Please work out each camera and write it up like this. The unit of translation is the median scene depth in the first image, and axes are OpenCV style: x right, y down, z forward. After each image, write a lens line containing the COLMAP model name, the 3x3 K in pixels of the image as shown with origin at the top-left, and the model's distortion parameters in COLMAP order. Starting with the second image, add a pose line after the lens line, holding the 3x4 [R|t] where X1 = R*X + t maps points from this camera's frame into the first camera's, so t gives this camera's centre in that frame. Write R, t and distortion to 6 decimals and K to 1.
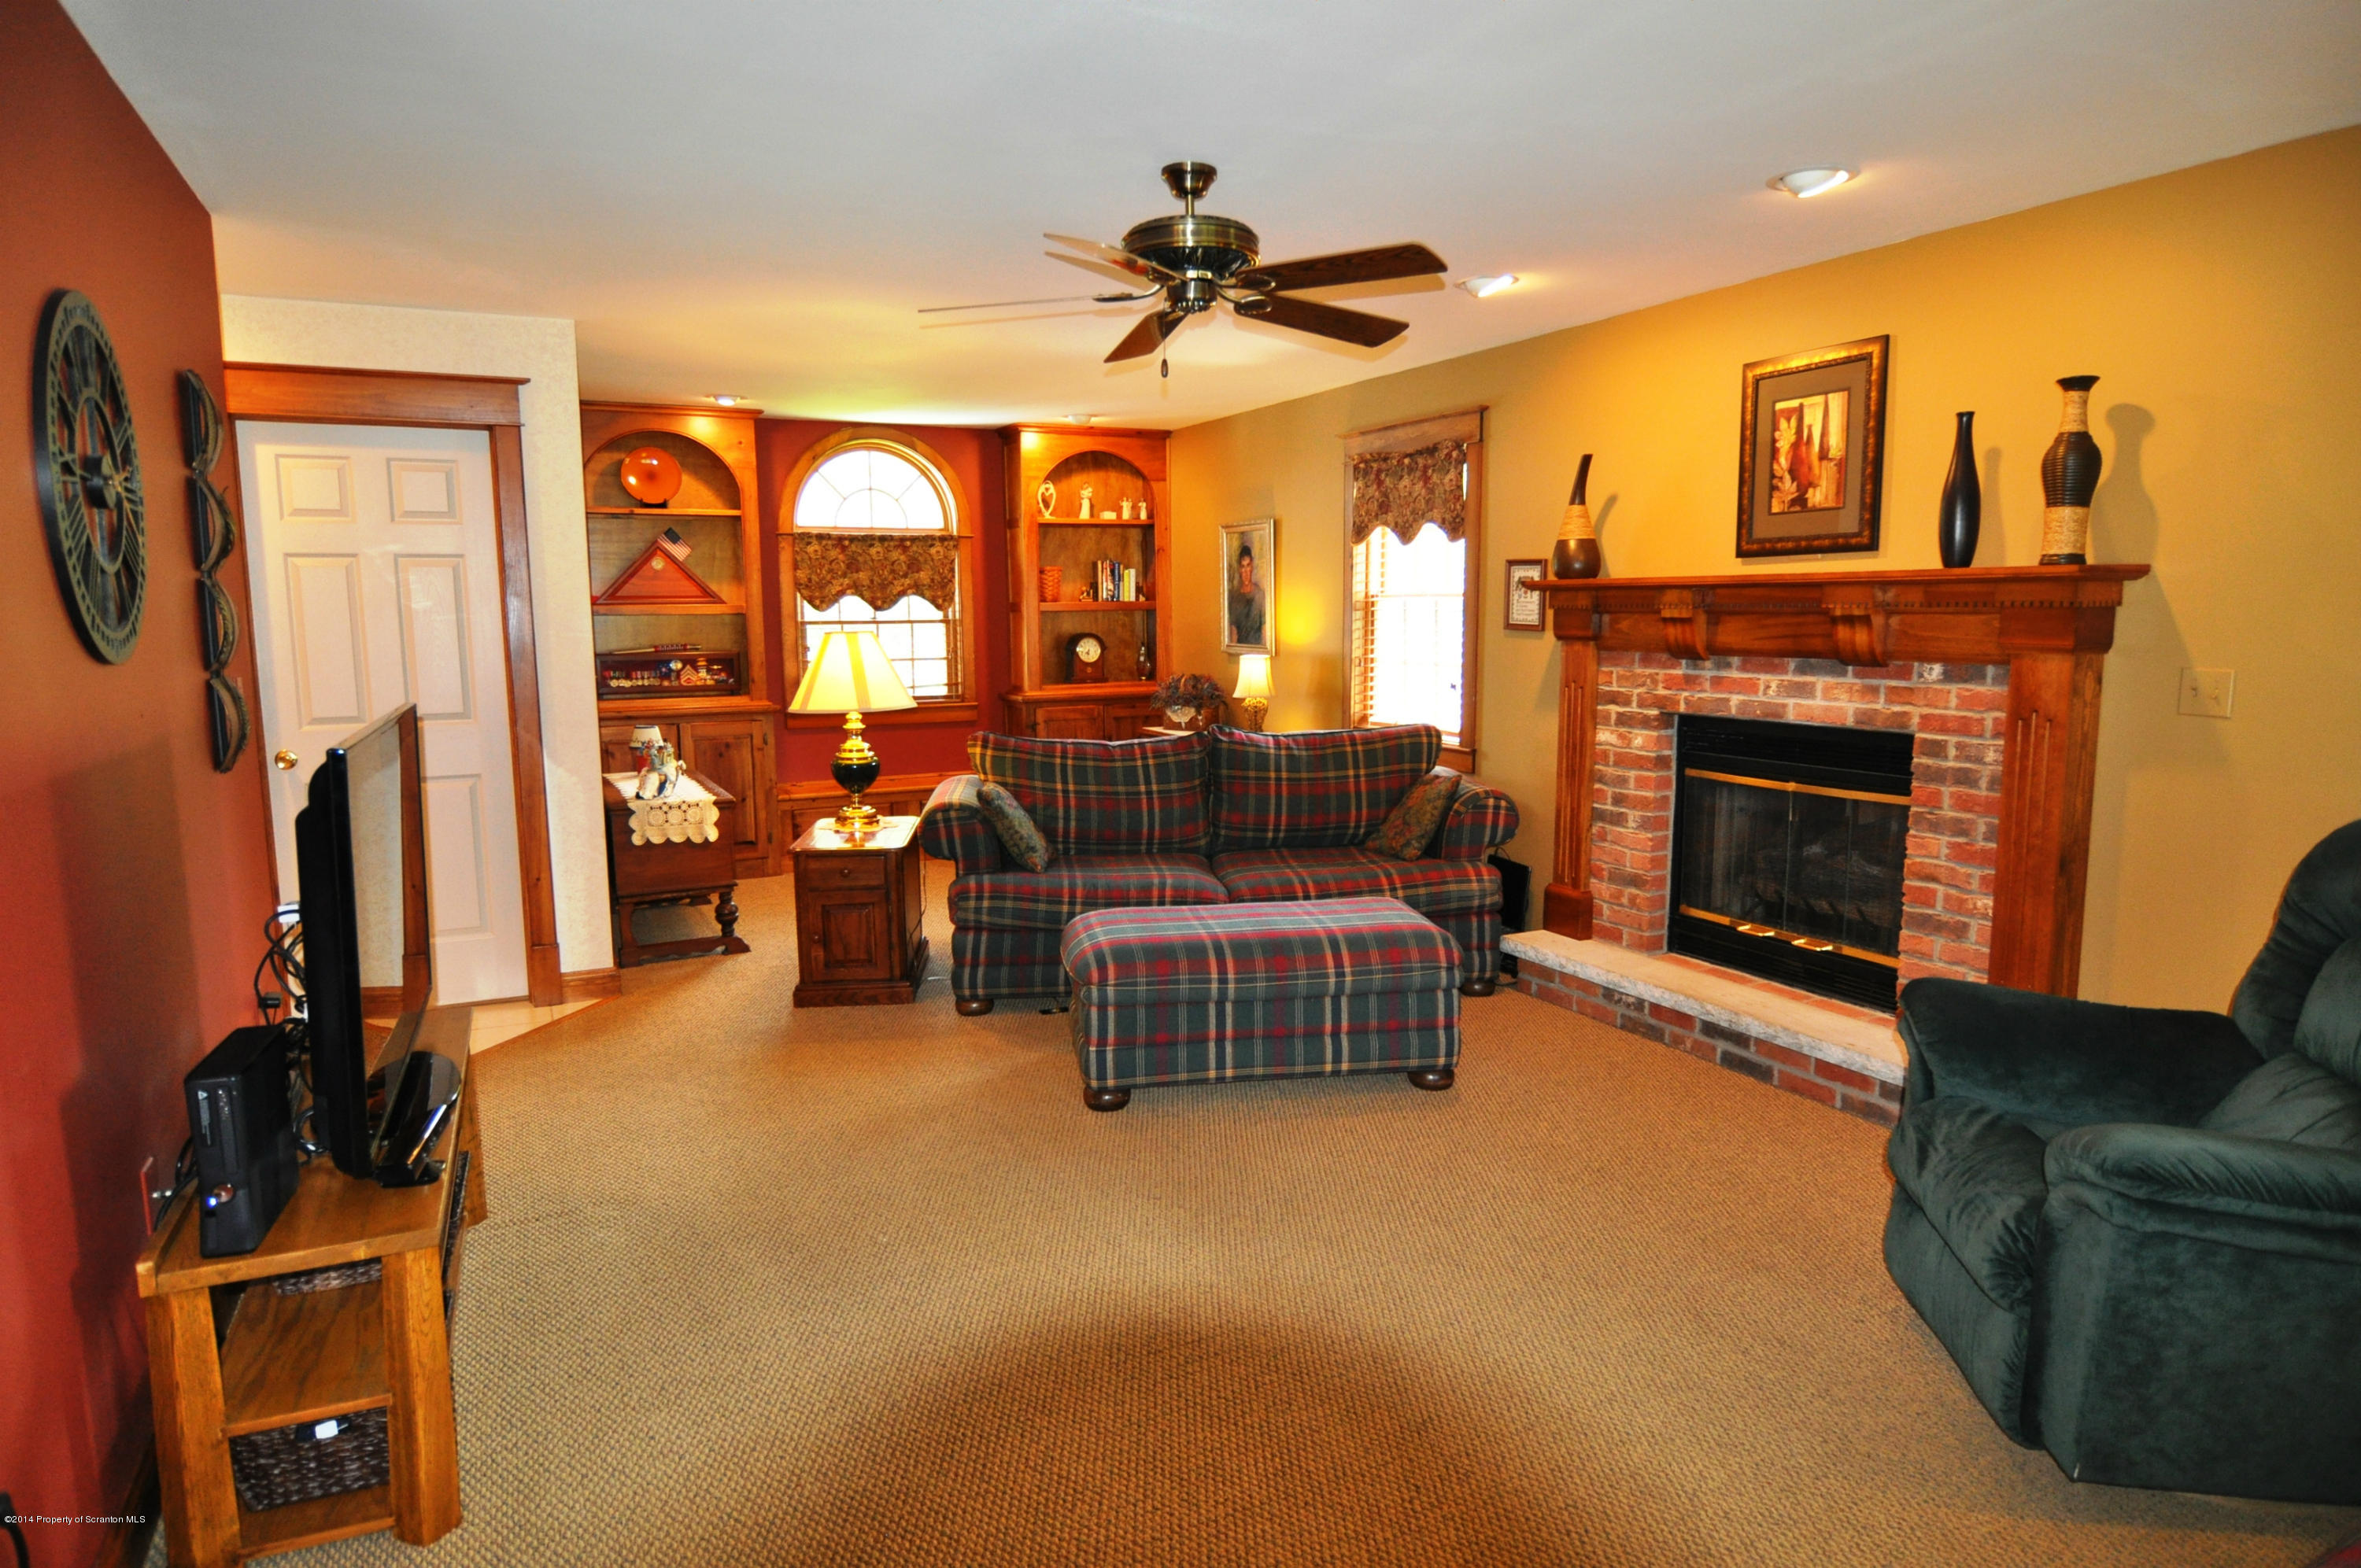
lens RADIAL K [[1375.4, 0, 1181.9], [0, 1375.4, 788.0], [0, 0, 1]] dist [-0.007794, -0.004676]
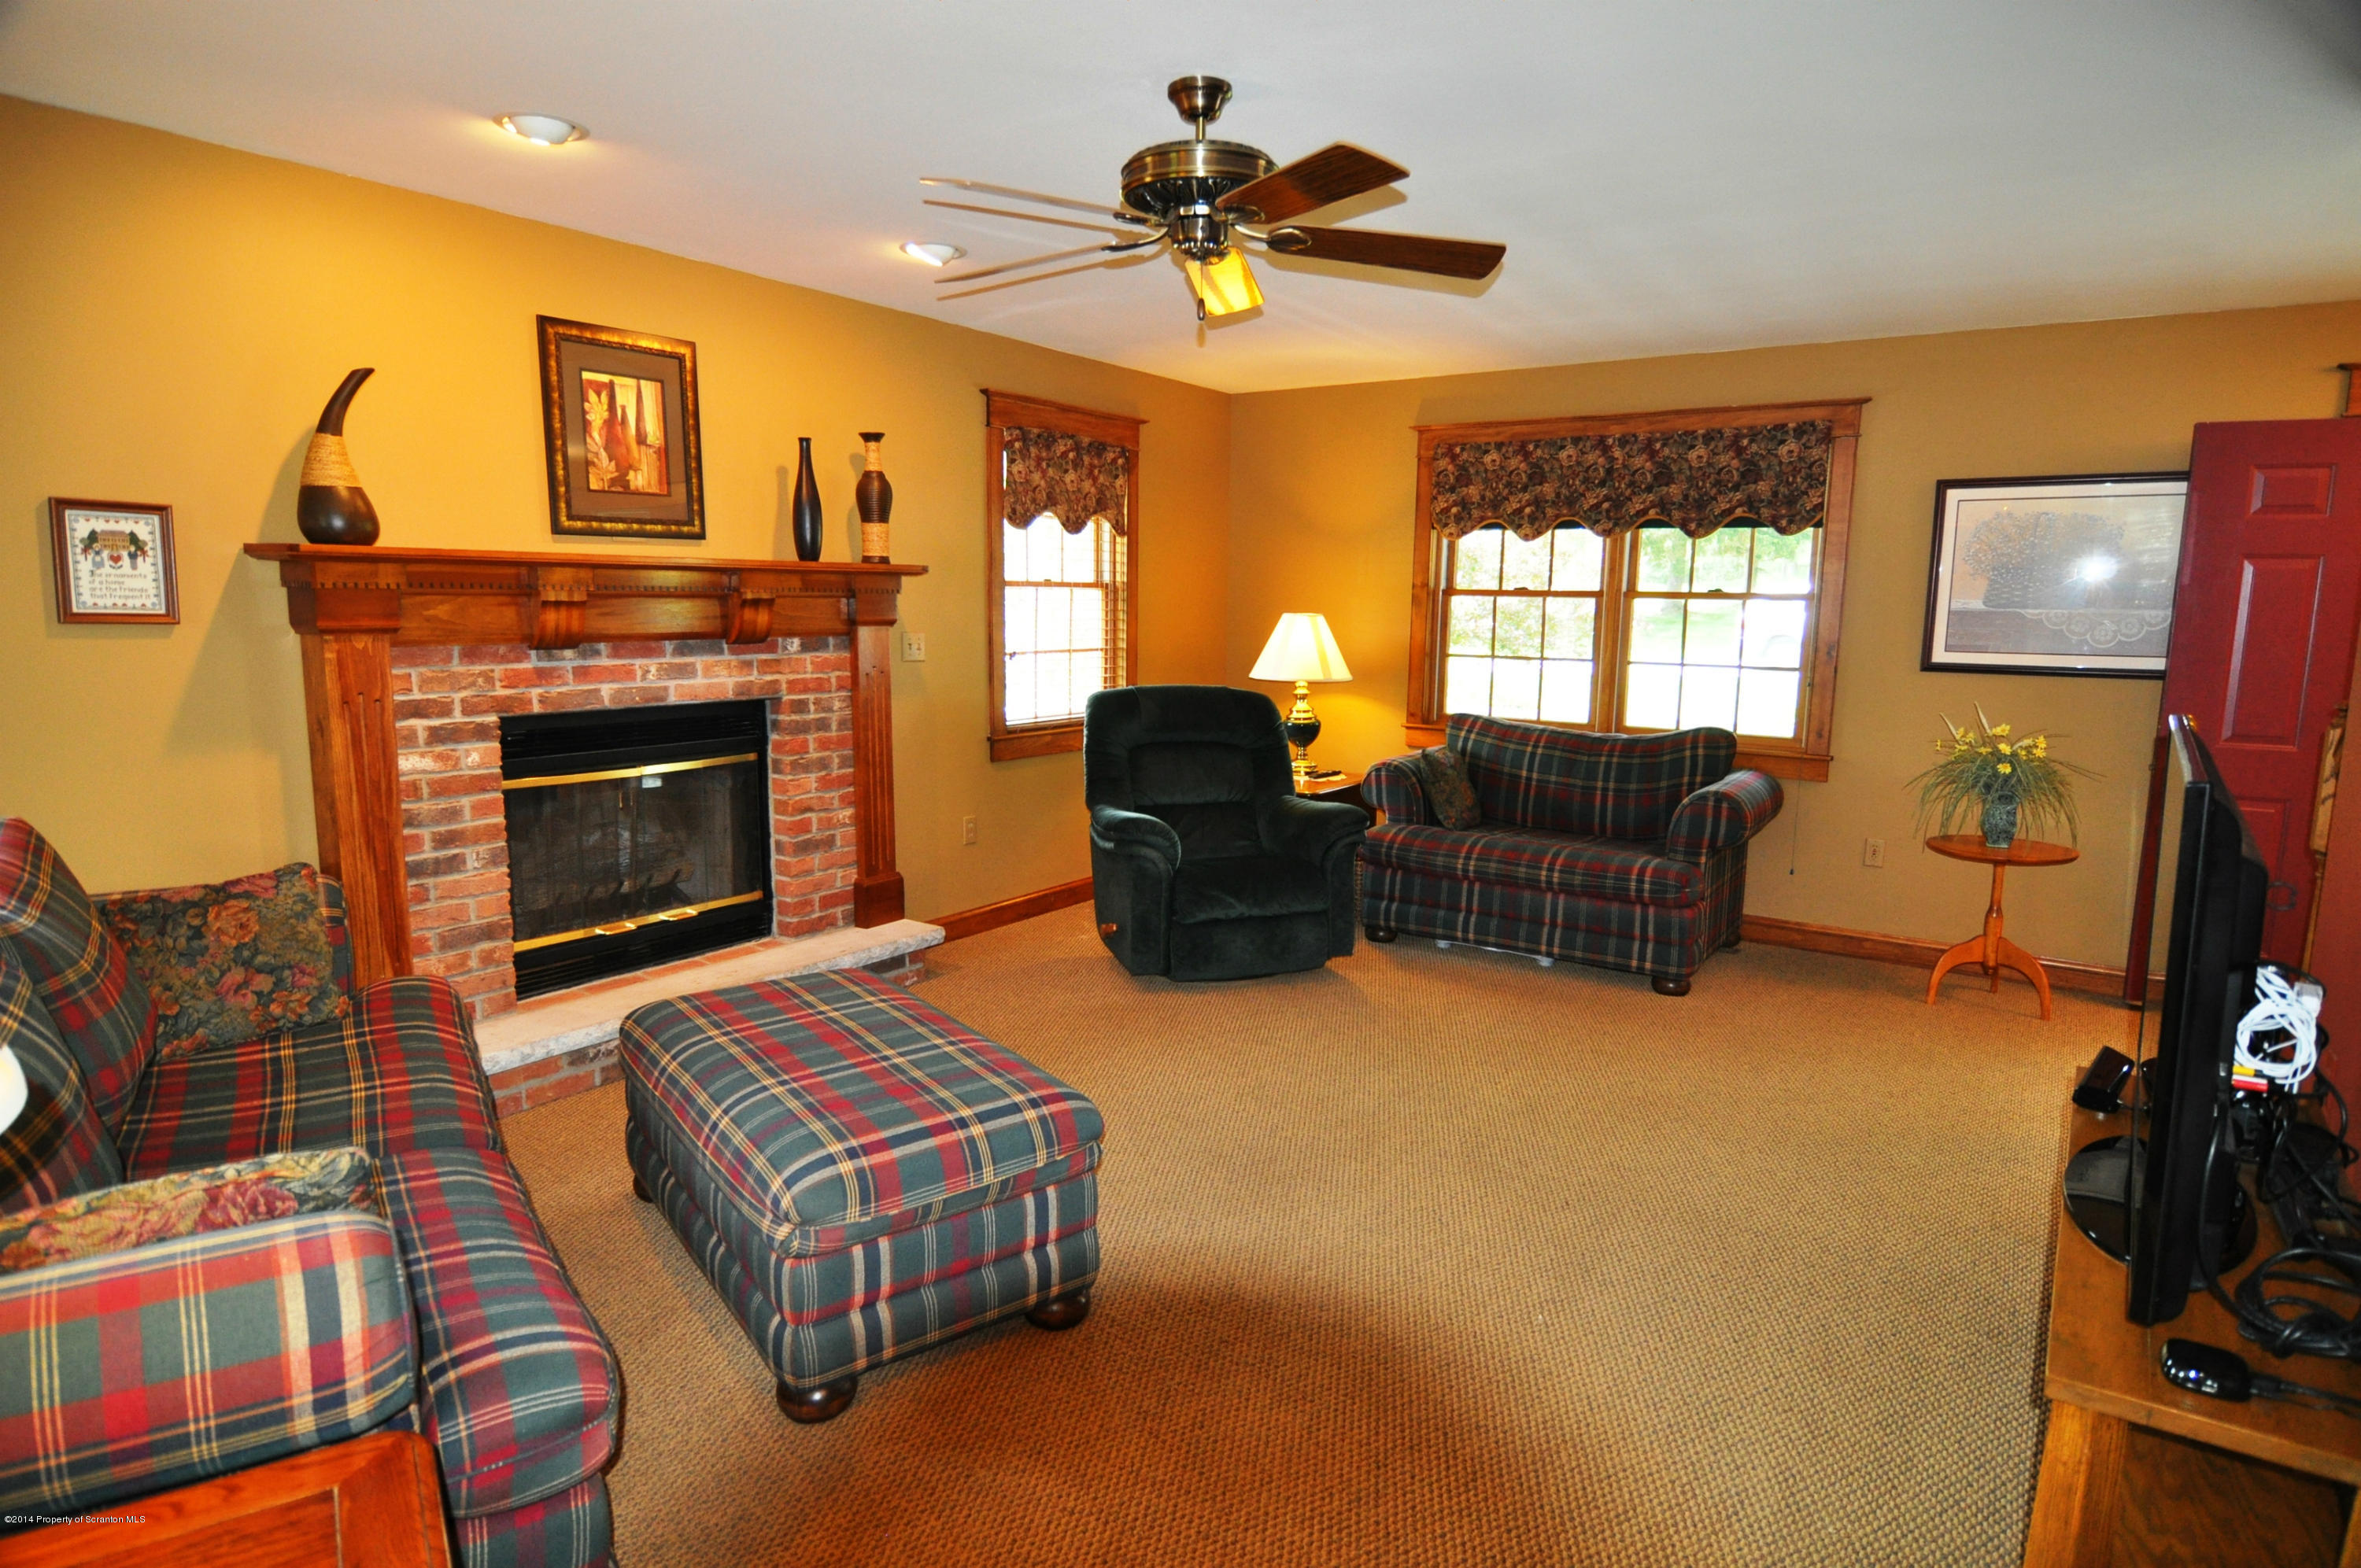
lens RADIAL K [[1277.9, 0, 1189.4], [0, 1277.9, 785.4], [0, 0, 1]] dist [-0.008058, -0.010594]
pose [[-0.485808, -0.126937, 0.864799, -0.531052], [0.104524, 0.973862, 0.201662, -0.130597], [-0.867793, 0.188361, -0.459842, 1.041837]]
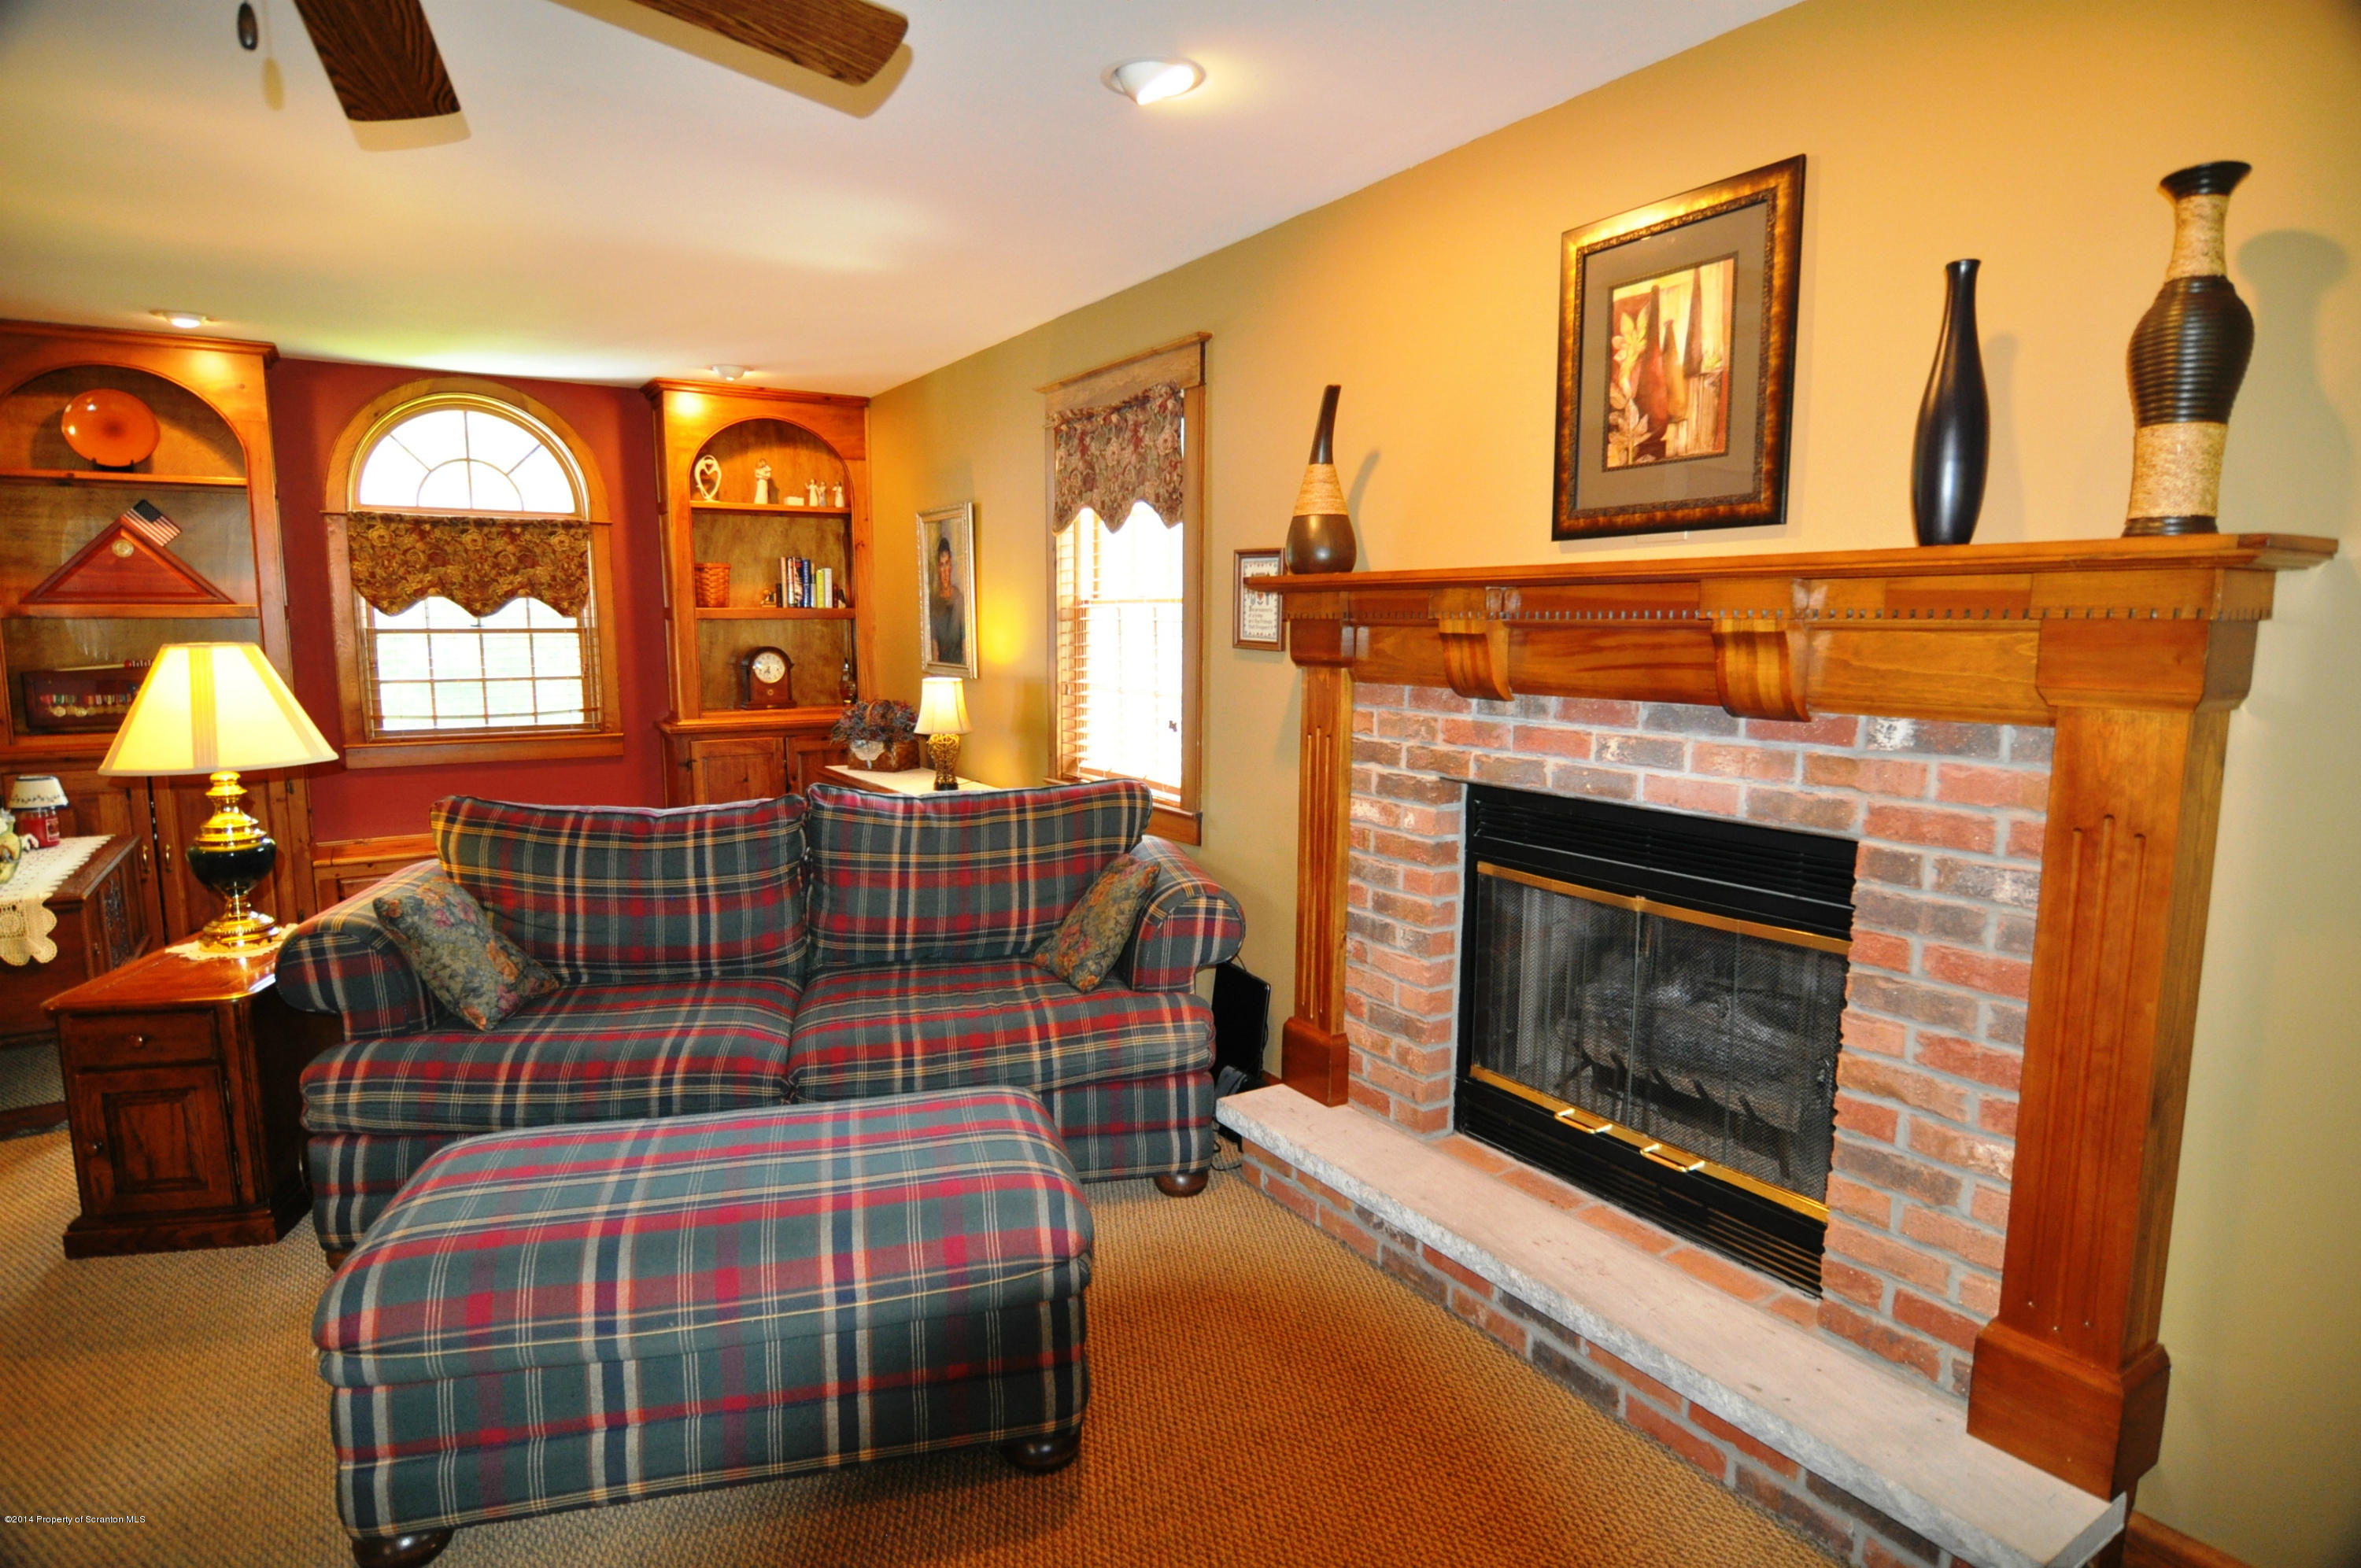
lens RADIAL K [[1258.2, 0, 1186.0], [0, 1258.2, 787.0], [0, 0, 1]] dist [-0.007012, -0.011682]
pose [[0.993582, -0.003682, 0.113056, 0.166274], [0.003742, 0.999993, -0.000322, -0.053001], [-0.113054, 0.000743, 0.993589, 0.434599]]
